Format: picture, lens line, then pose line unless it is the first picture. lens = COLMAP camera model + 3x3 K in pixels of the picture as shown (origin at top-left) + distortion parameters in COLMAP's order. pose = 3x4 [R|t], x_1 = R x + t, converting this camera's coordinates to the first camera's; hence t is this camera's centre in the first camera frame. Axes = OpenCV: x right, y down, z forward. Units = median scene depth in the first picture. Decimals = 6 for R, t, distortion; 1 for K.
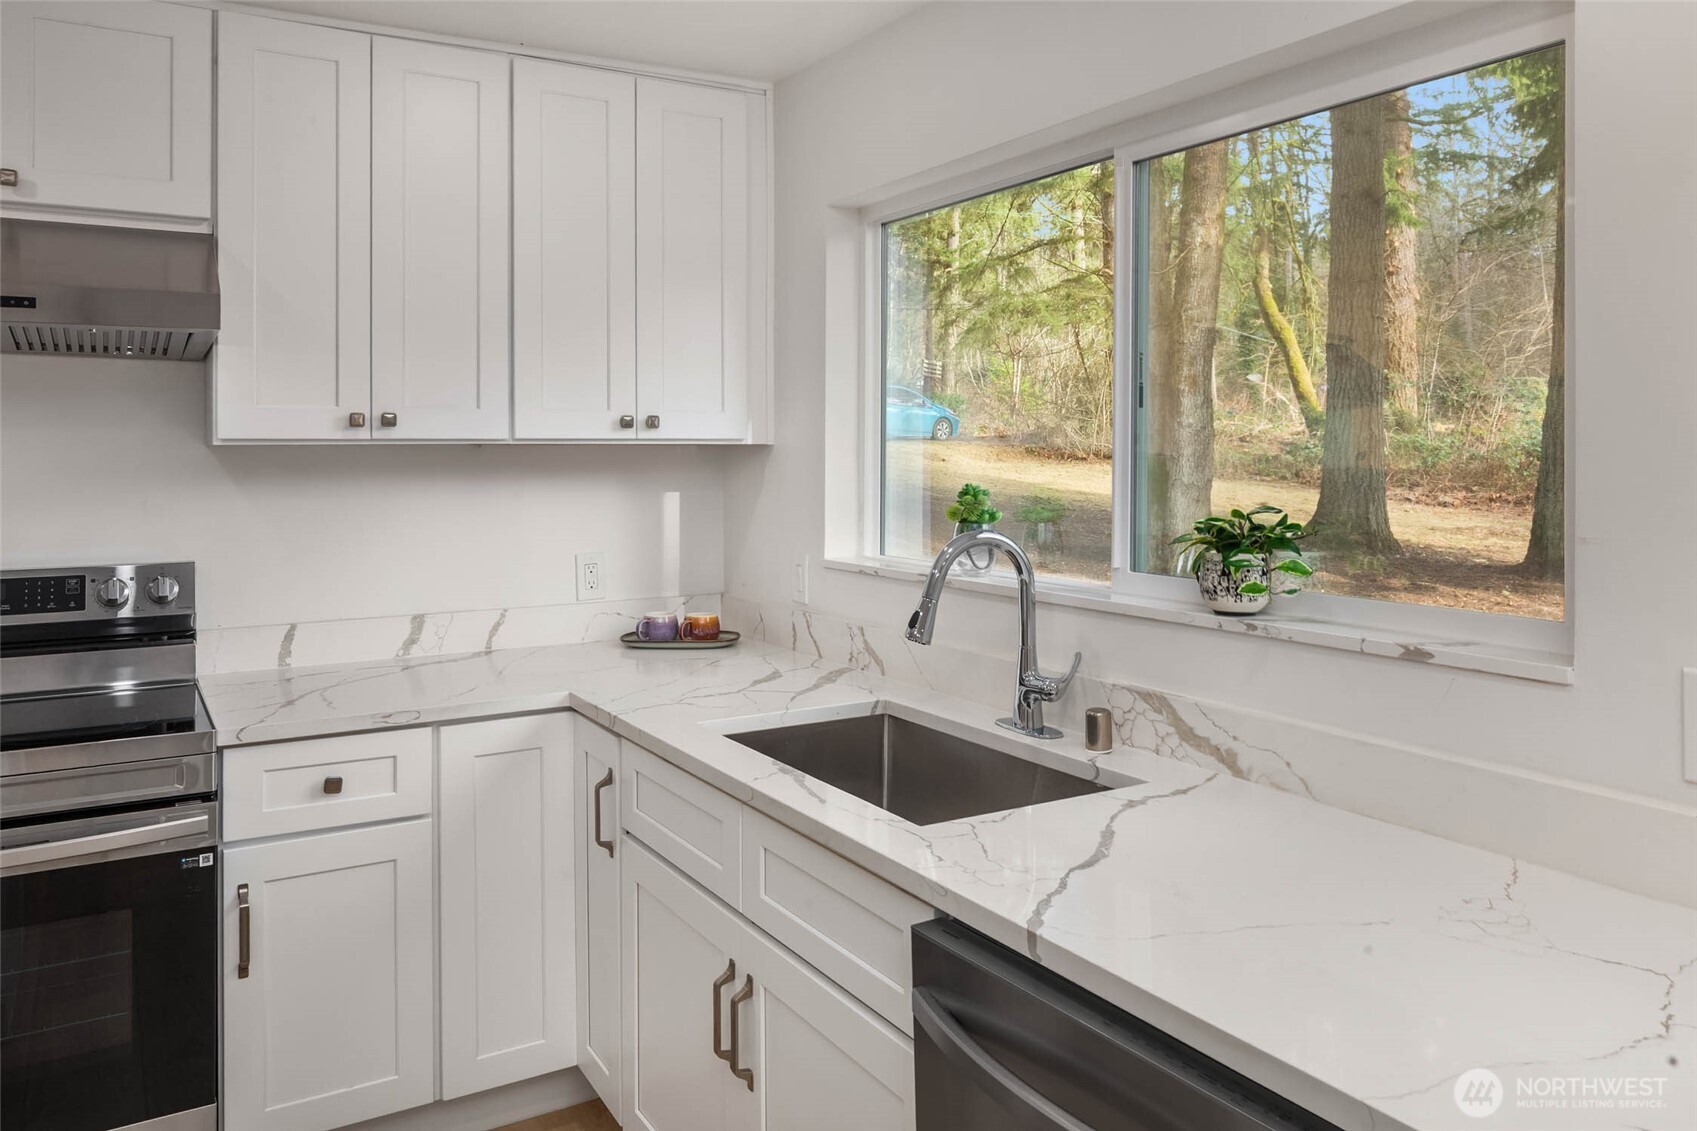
lens RADIAL K [[1209.0, 0, 877.8], [0, 1209.0, 405.5], [0, 0, 1]] dist [0.002924, -0.001438]
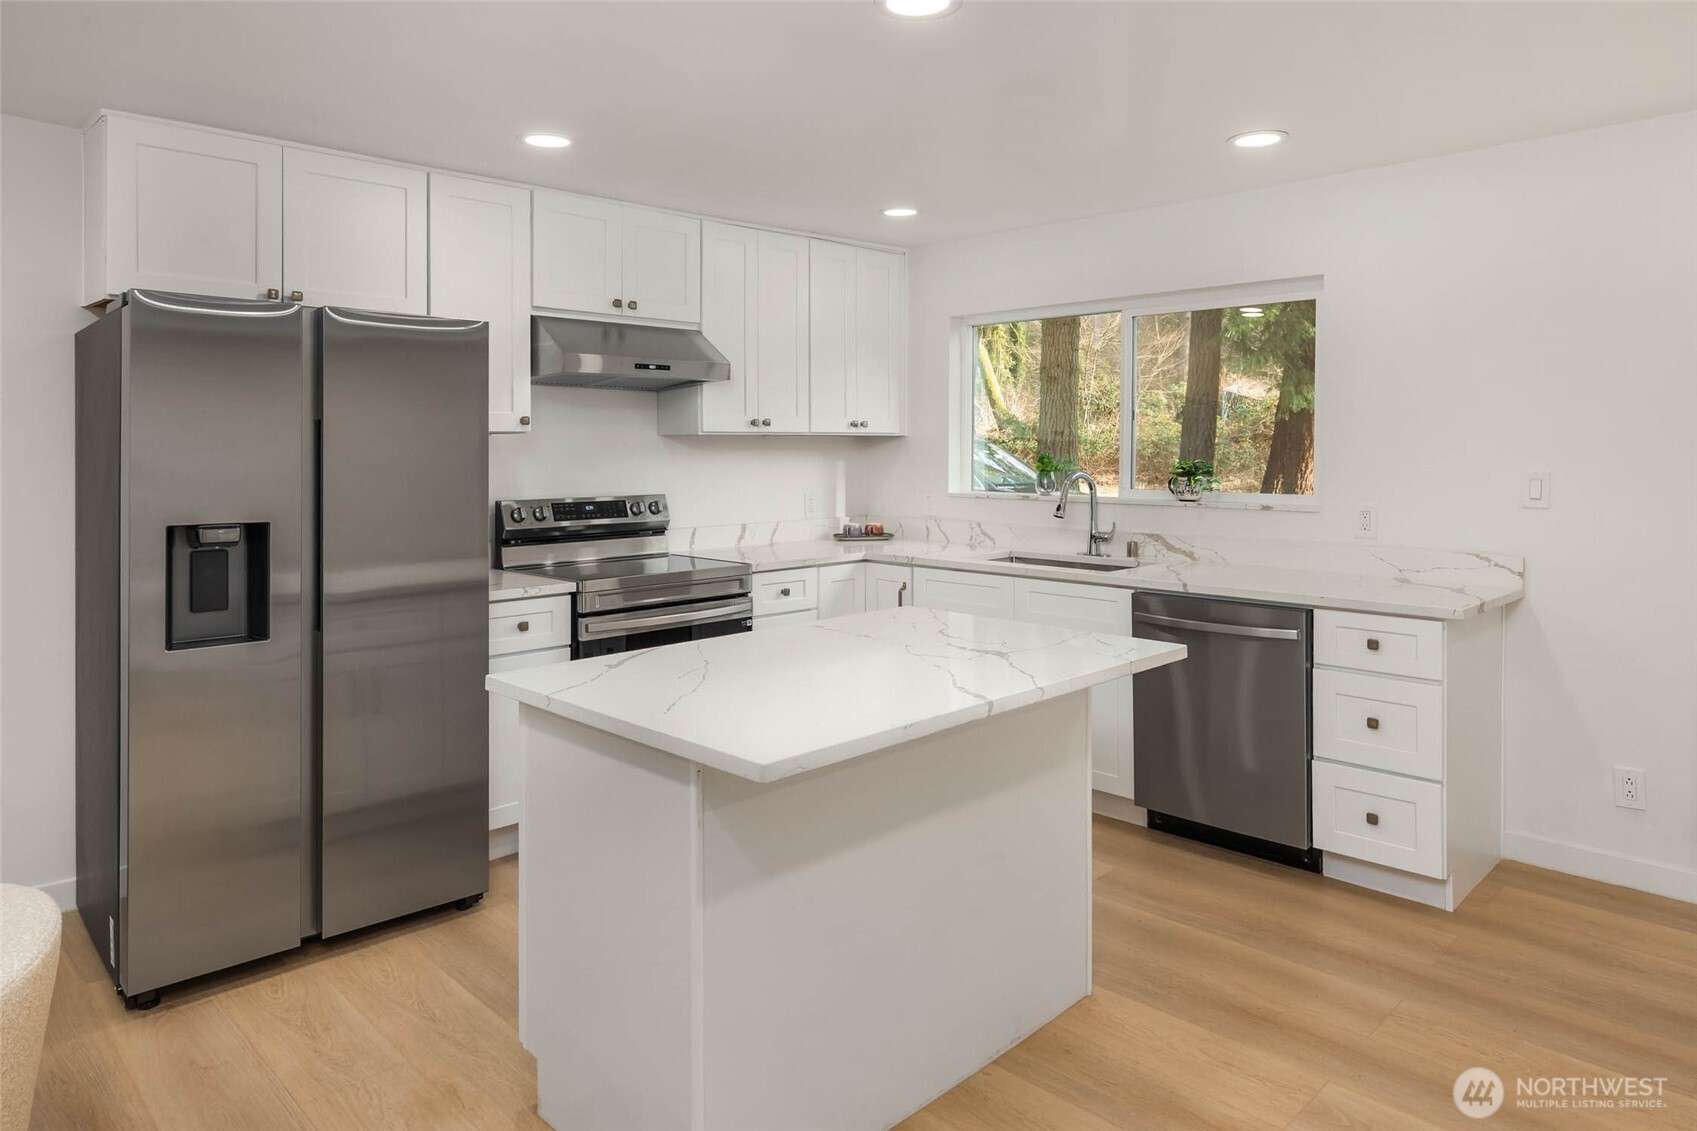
lens RADIAL K [[1059.0, 0, 849.5], [0, 1059.0, 426.0], [0, 0, 1]] dist [-0.022244, -0.000488]
pose [[0.972501, 0.005880, 0.232824, -0.713778], [-0.010438, 0.999777, 0.018350, -0.017032], [-0.232664, -0.020276, 0.972346, -0.782451]]
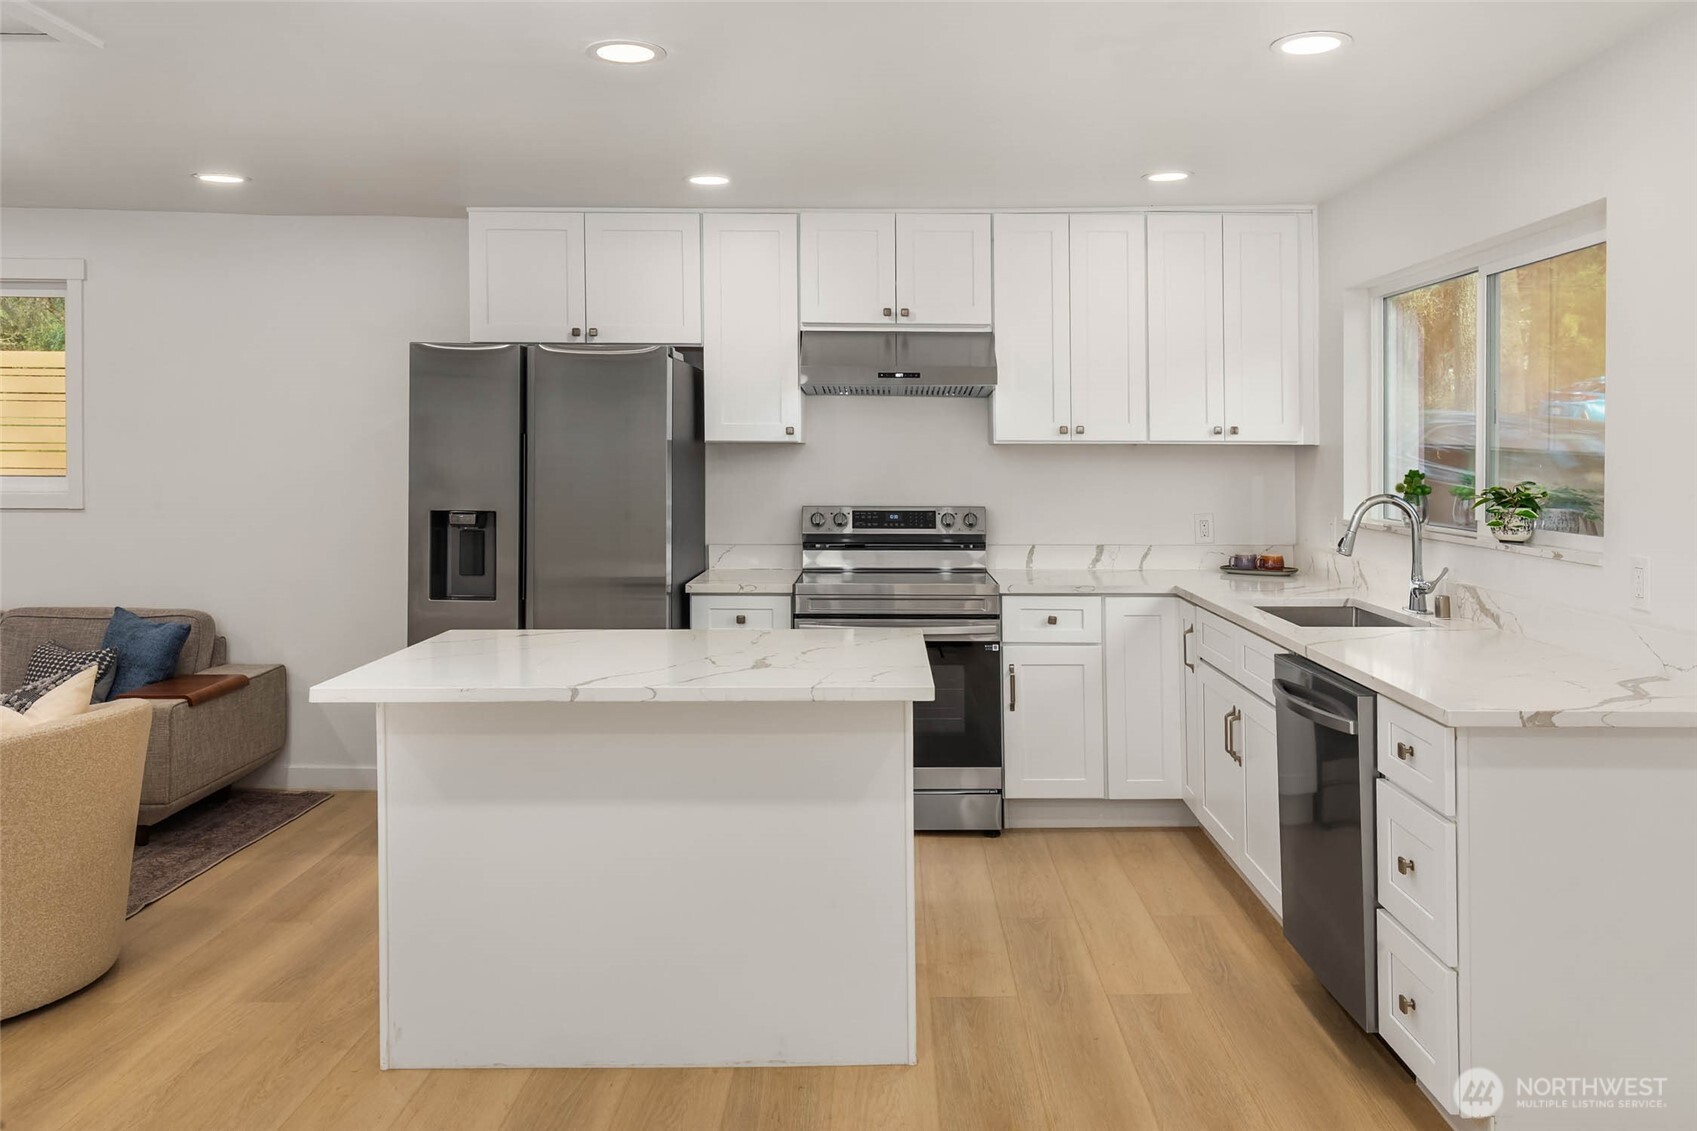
lens RADIAL K [[1349.1, 0, 920.2], [0, 1349.1, 395.5], [0, 0, 1]] dist [-0.005764, -0.002761]
pose [[0.859879, -0.012802, -0.510337, 0.429959], [0.011745, 0.999917, -0.005294, -0.032755], [0.510363, -0.001442, 0.859958, -0.874345]]
